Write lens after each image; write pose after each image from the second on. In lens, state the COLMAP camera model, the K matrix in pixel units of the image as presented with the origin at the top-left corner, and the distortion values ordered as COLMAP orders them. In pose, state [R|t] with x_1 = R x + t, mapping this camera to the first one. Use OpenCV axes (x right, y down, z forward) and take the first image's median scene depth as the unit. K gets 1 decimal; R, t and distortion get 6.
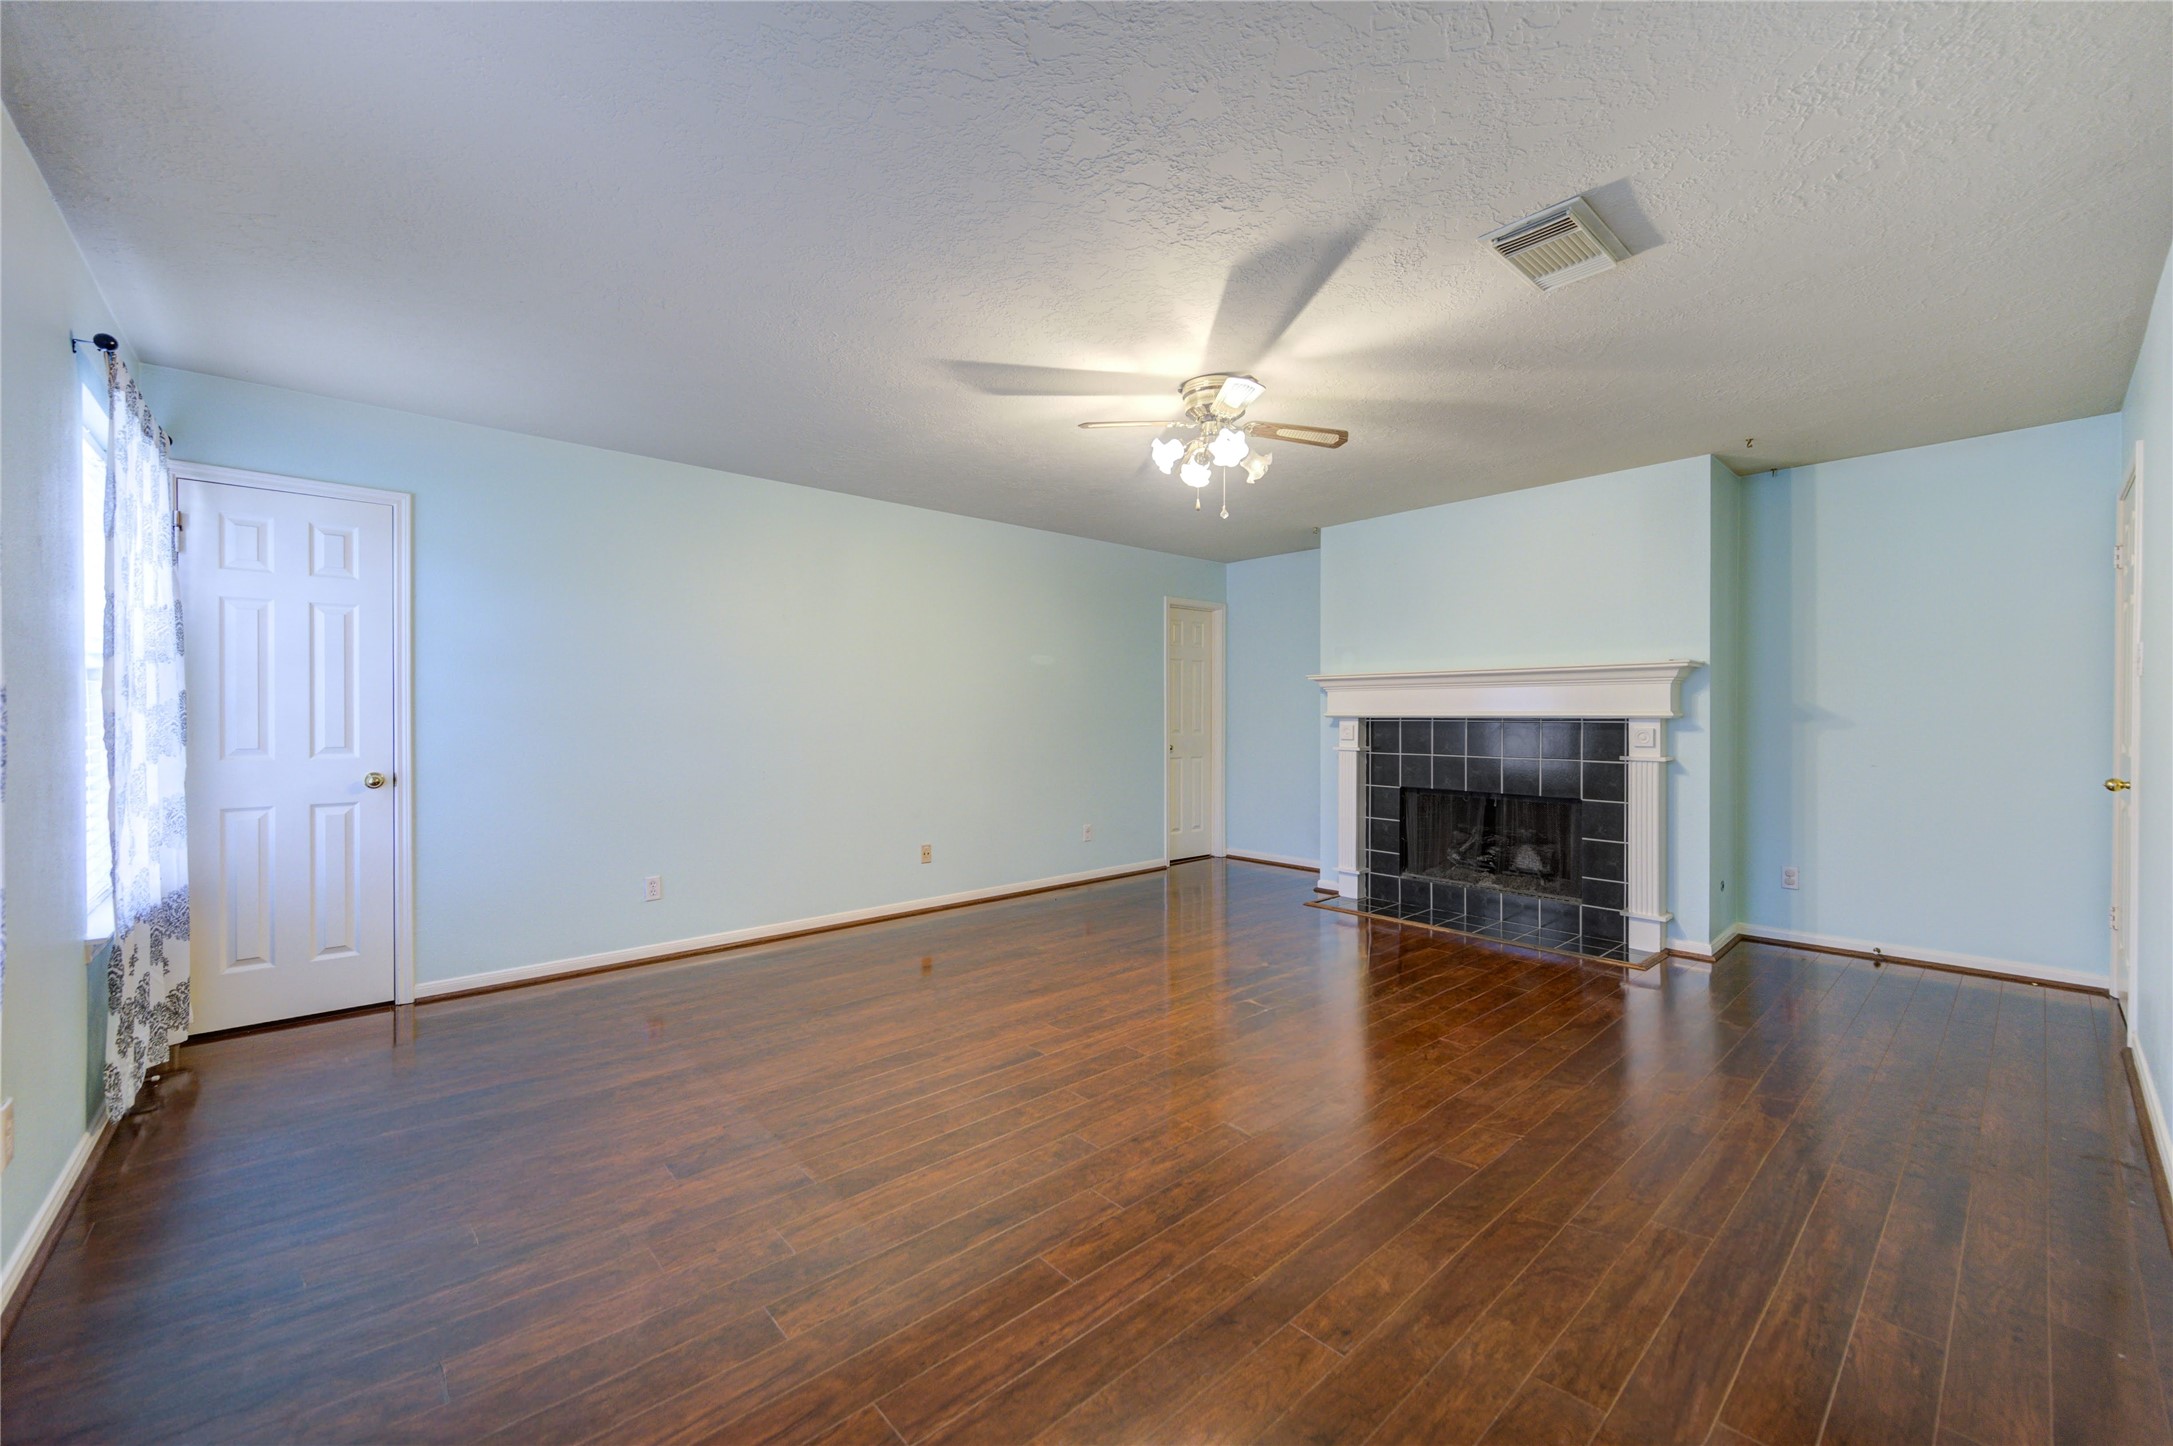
lens RADIAL K [[855.8, 0, 1079.2], [0, 855.8, 707.6], [0, 0, 1]] dist [0.005513, -0.001442]
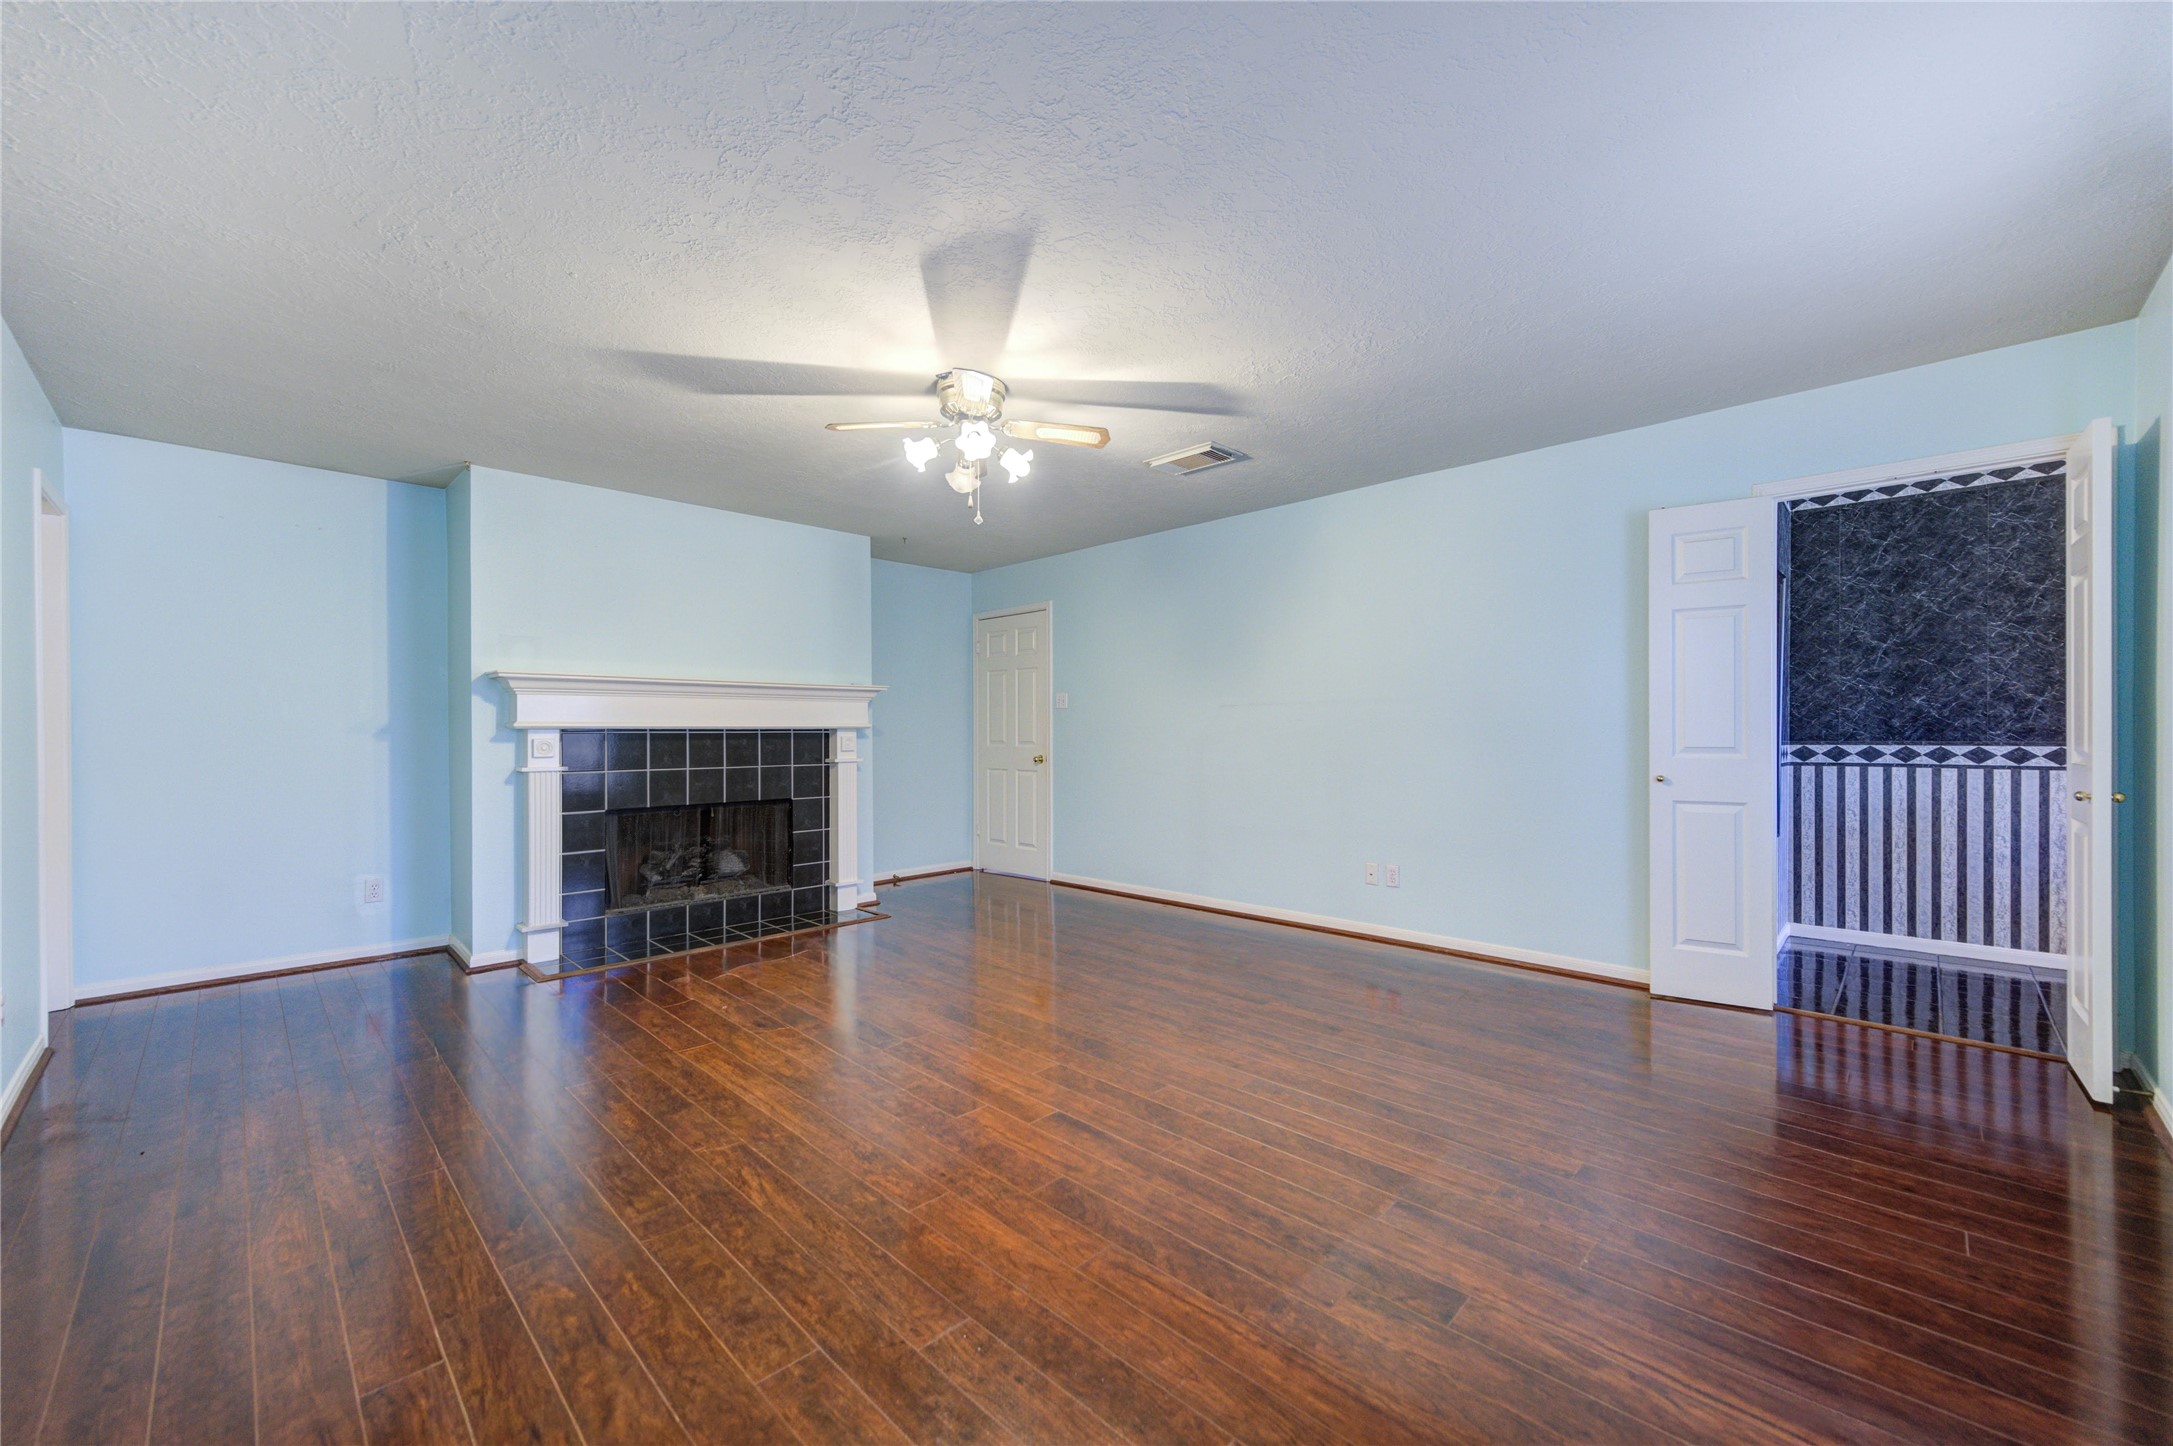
lens RADIAL K [[855.8, 0, 1081.2], [0, 855.8, 738.8], [0, 0, 1]] dist [0.005513, -0.001442]
pose [[-0.070067, -0.008779, 0.997504, -0.664310], [-0.008031, 0.999934, 0.008237, 0.012995], [-0.997510, -0.007434, -0.070133, 0.760649]]
